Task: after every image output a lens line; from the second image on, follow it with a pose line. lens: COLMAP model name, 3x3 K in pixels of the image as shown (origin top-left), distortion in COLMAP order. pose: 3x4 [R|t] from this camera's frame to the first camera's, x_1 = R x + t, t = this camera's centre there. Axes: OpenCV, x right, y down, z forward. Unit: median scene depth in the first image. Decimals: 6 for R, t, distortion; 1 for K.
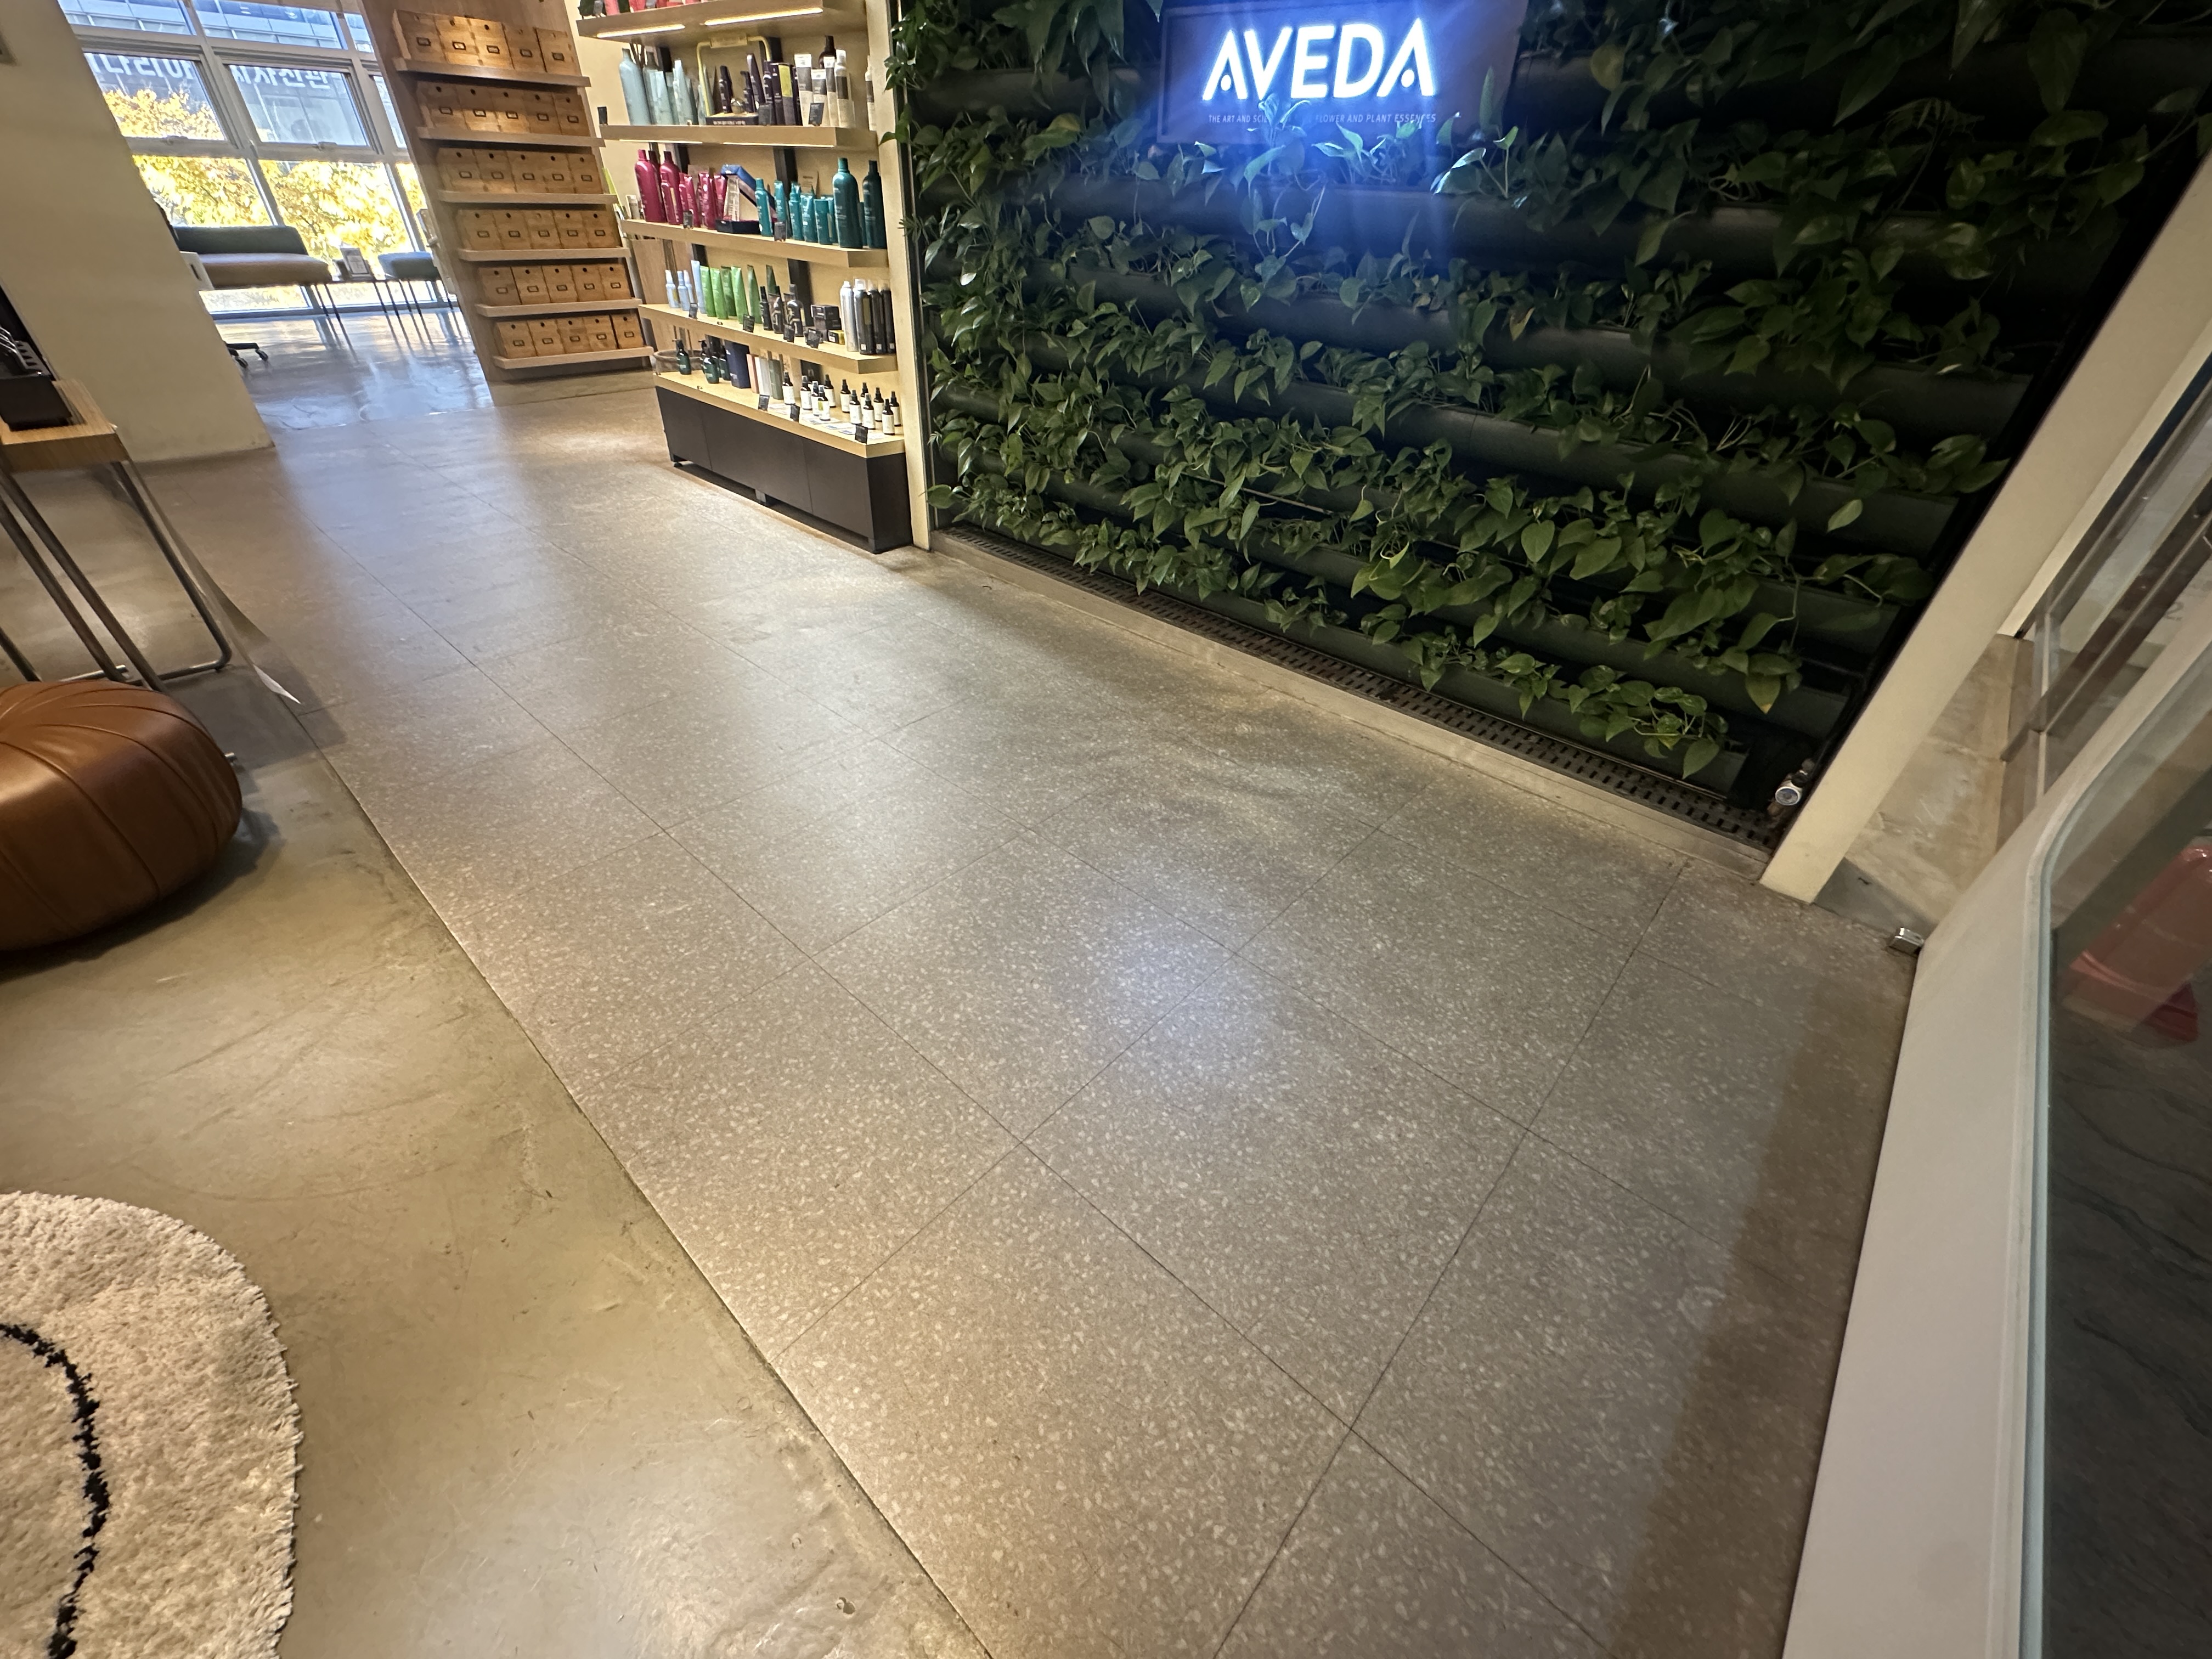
lens RADIAL K [[878.2, 0, 1102.8], [0, 878.2, 826.4], [0, 0, 1]] dist [-0.004120, 0.000219]
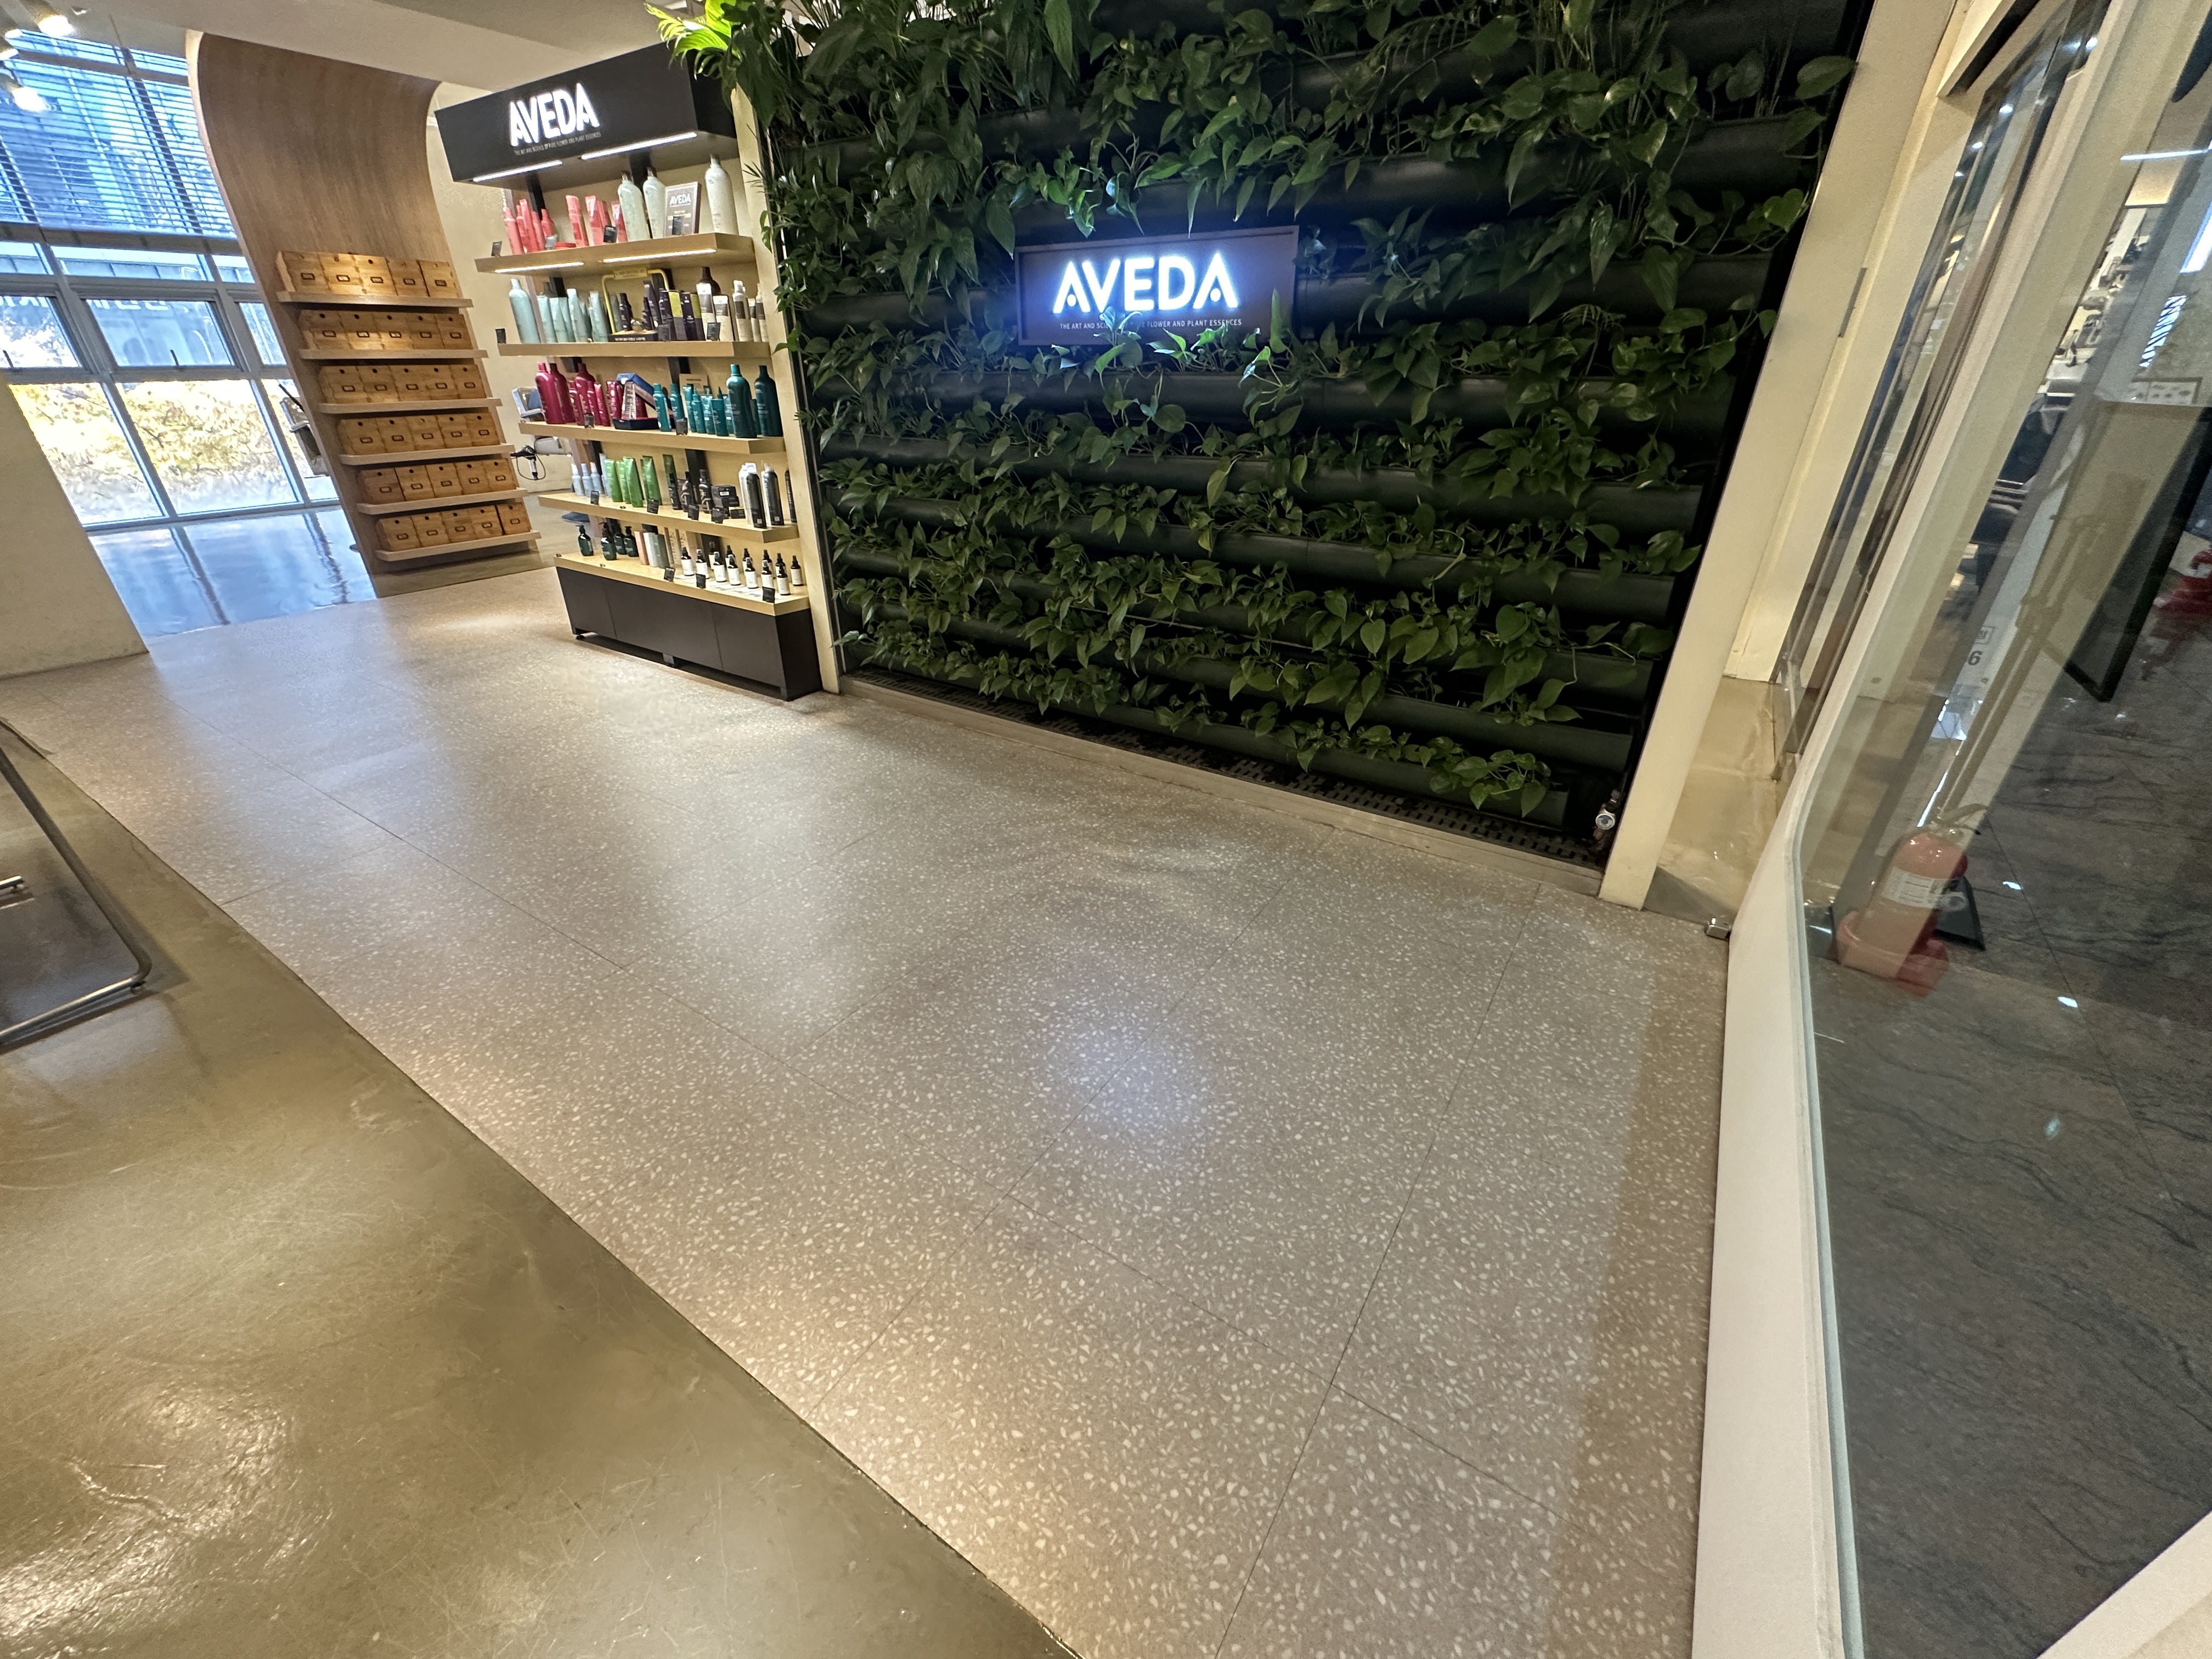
lens RADIAL K [[878.2, 0, 1102.8], [0, 878.2, 826.4], [0, 0, 1]] dist [-0.004120, 0.000219]
pose [[0.987859, -0.105543, 0.113999, -0.035051], [0.120521, 0.983671, -0.133667, 0.046873], [-0.098030, 0.145783, 0.984448, -0.109744]]
